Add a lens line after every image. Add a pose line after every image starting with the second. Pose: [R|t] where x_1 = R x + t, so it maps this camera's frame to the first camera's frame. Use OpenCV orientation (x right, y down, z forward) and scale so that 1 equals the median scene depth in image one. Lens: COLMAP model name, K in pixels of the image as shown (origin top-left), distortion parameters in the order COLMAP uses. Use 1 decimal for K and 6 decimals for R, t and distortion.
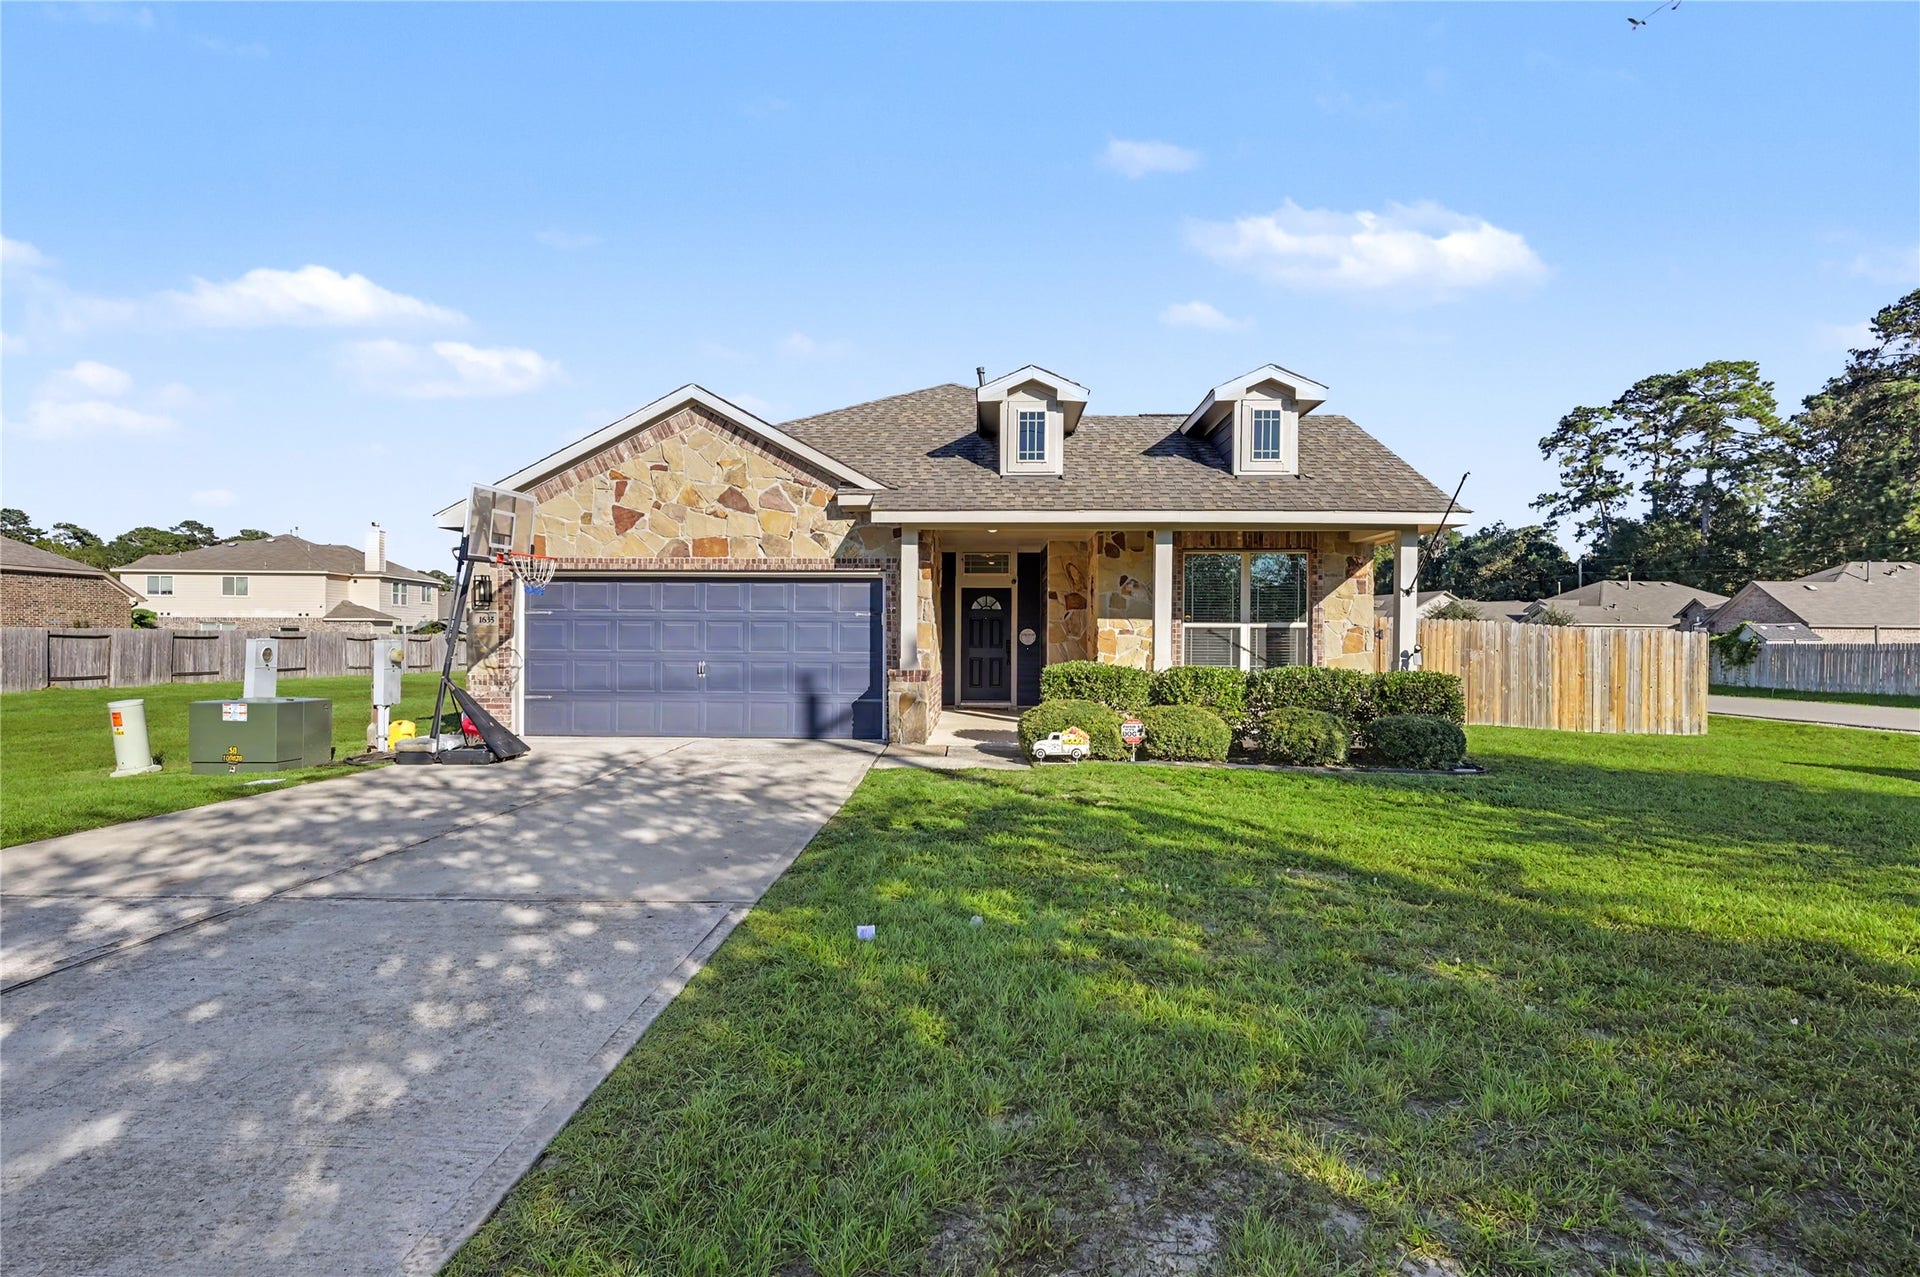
lens RADIAL K [[800.2, 0, 960.0], [0, 800.2, 638.5], [0, 0, 1]] dist [-0.000753, 0.000028]
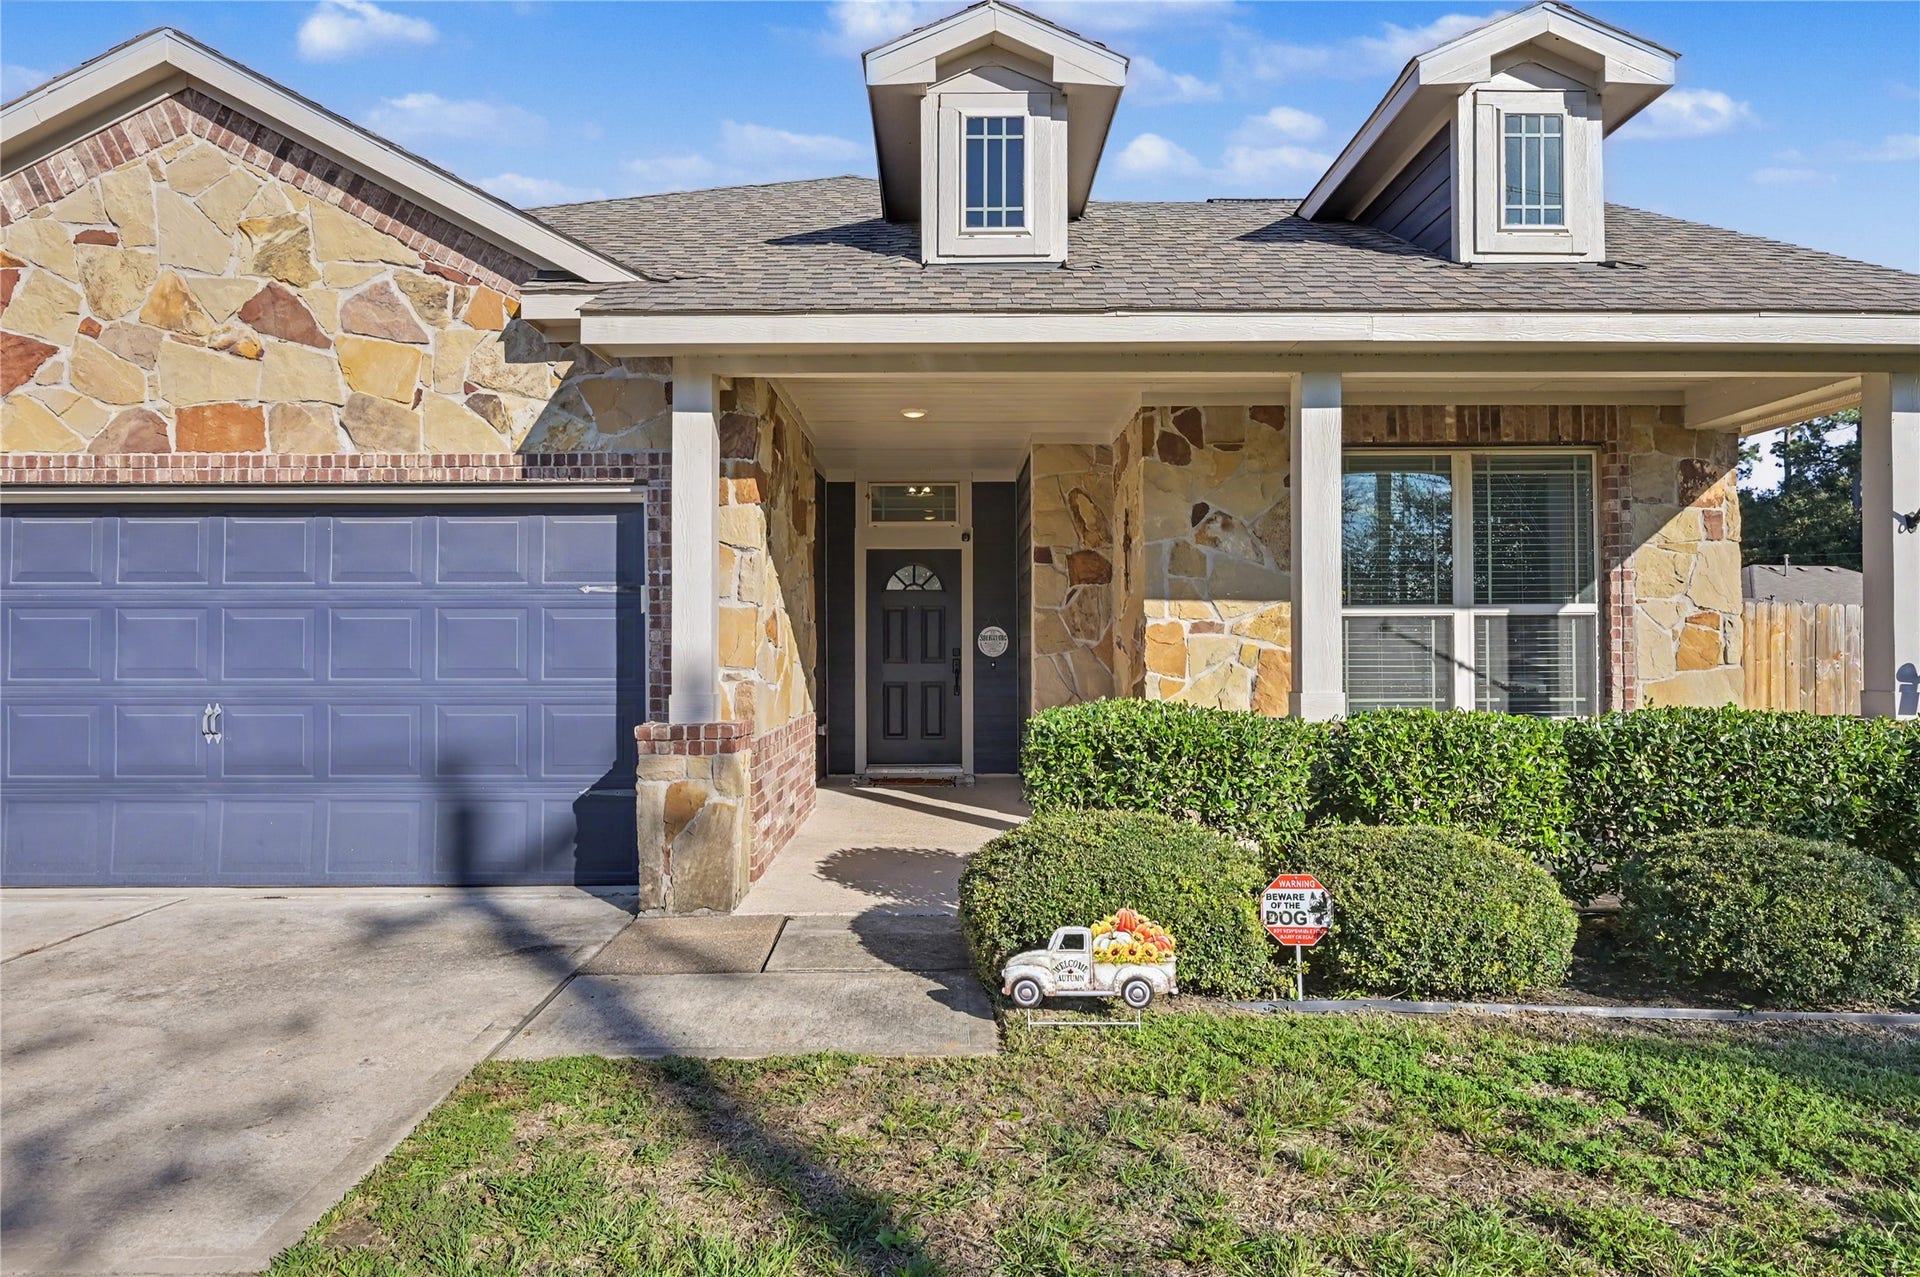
lens RADIAL K [[1018.1, 0, 954.7], [0, 1018.1, 626.8], [0, 0, 1]] dist [-0.001484, -0.000252]
pose [[0.999088, -0.007949, 0.041945, 0.043145], [0.008857, 0.999729, -0.021517, 0.002819], [-0.041763, 0.021869, 0.998888, 0.457151]]
